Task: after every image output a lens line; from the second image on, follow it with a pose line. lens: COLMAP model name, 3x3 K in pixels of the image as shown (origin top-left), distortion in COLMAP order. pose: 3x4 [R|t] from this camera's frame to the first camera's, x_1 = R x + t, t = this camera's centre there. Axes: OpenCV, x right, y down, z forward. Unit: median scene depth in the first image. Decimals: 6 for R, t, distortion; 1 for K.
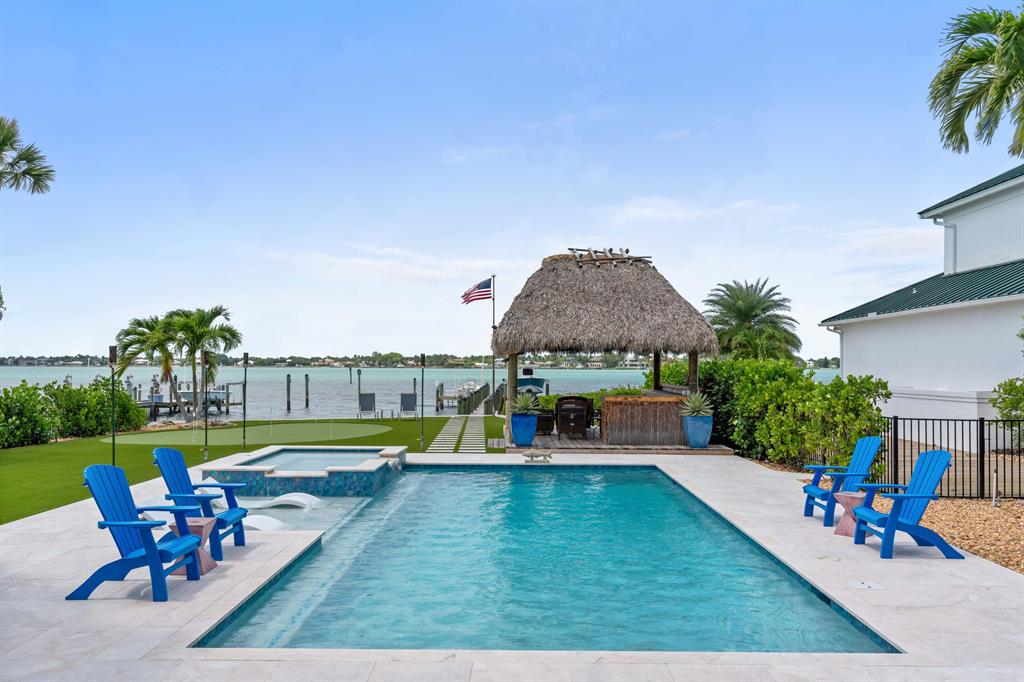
lens RADIAL K [[775.1, 0, 512.0], [0, 775.1, 341.0], [0, 0, 1]] dist [0.001976, 0.000586]
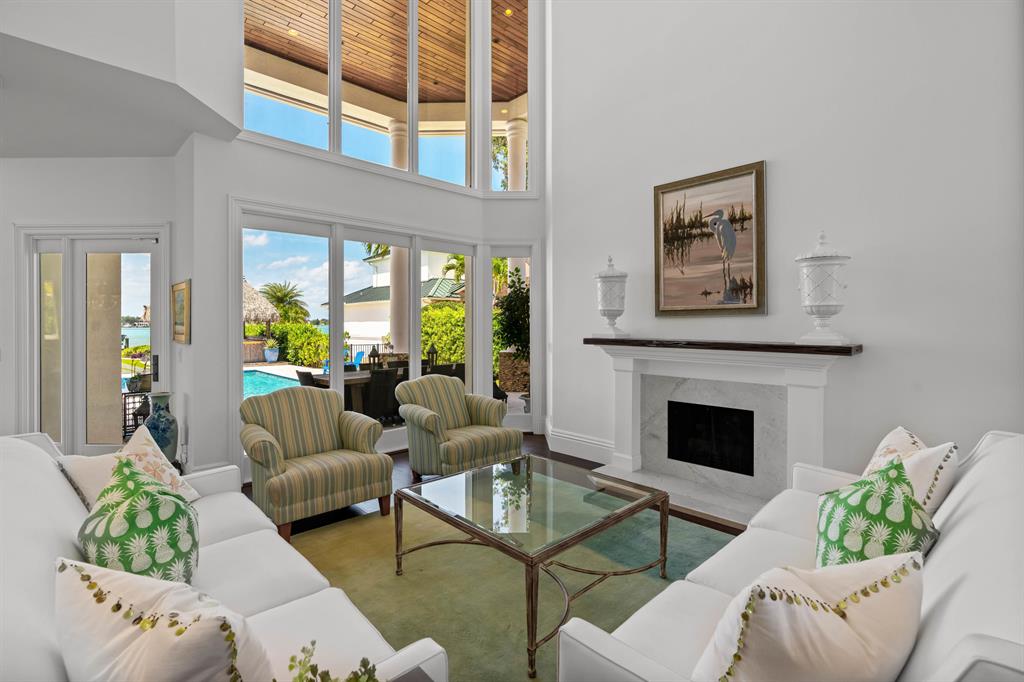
lens RADIAL K [[466.3, 0, 518.2], [0, 466.3, 331.5], [0, 0, 1]] dist [-0.001190, -0.000648]
pose [[0.701728, -0.017149, 0.712238, -0.228315], [-0.018478, 0.998936, 0.042258, -0.027938], [-0.712205, -0.042815, 0.700664, -0.488568]]
